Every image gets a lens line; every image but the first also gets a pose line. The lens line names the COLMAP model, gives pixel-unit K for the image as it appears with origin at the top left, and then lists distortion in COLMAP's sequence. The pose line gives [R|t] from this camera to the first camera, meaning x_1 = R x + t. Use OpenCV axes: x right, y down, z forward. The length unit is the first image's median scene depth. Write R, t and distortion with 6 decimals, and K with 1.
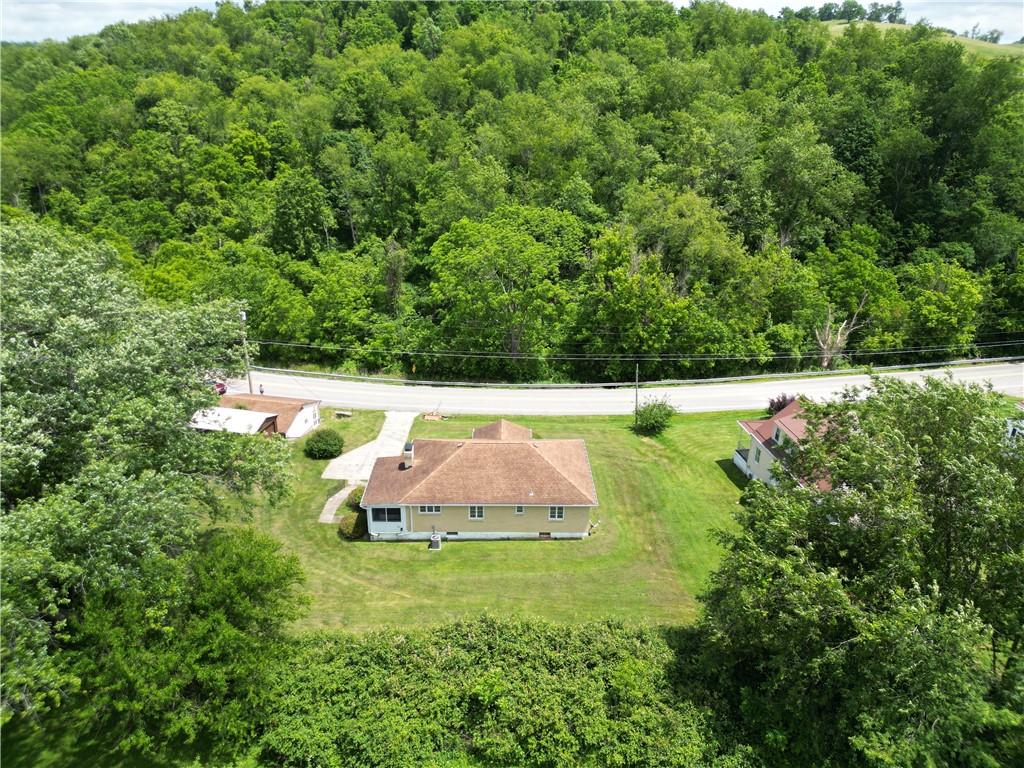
lens RADIAL K [[712.2, 0, 506.7], [0, 712.2, 389.6], [0, 0, 1]] dist [0.090161, -0.079963]
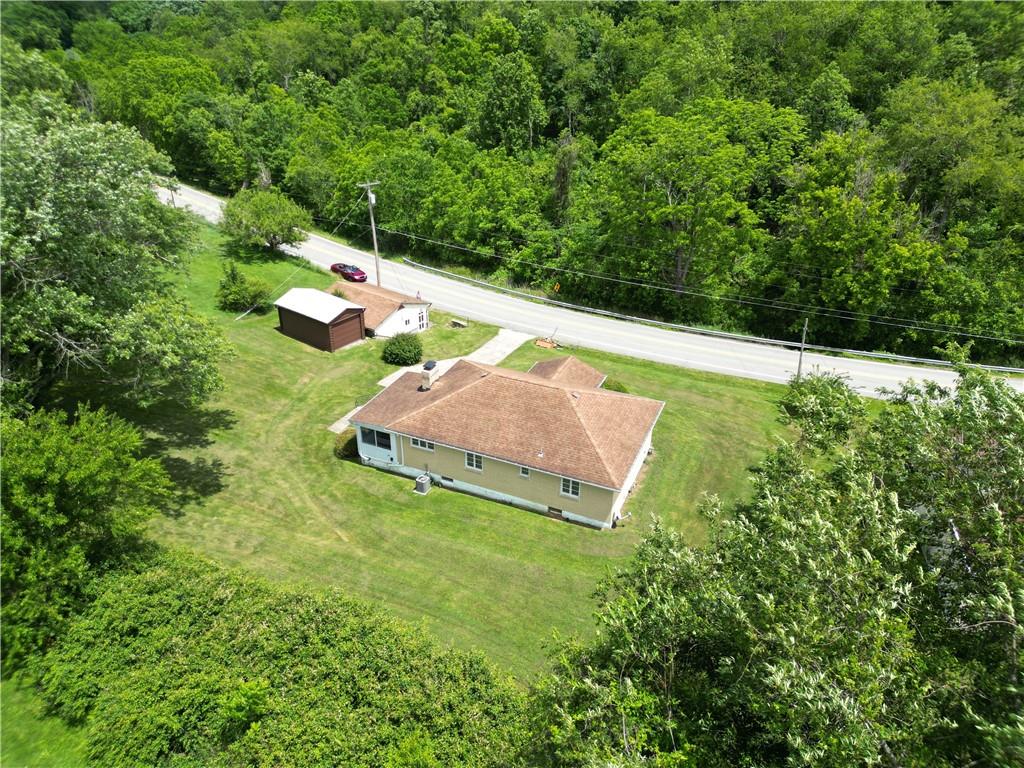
lens RADIAL K [[712.2, 0, 506.7], [0, 712.2, 389.6], [0, 0, 1]] dist [0.090161, -0.079963]
pose [[0.911713, 0.200385, -0.358644, 0.156593], [-0.165723, 0.978185, 0.125256, -0.006067], [0.375920, -0.054762, 0.925033, 0.176909]]
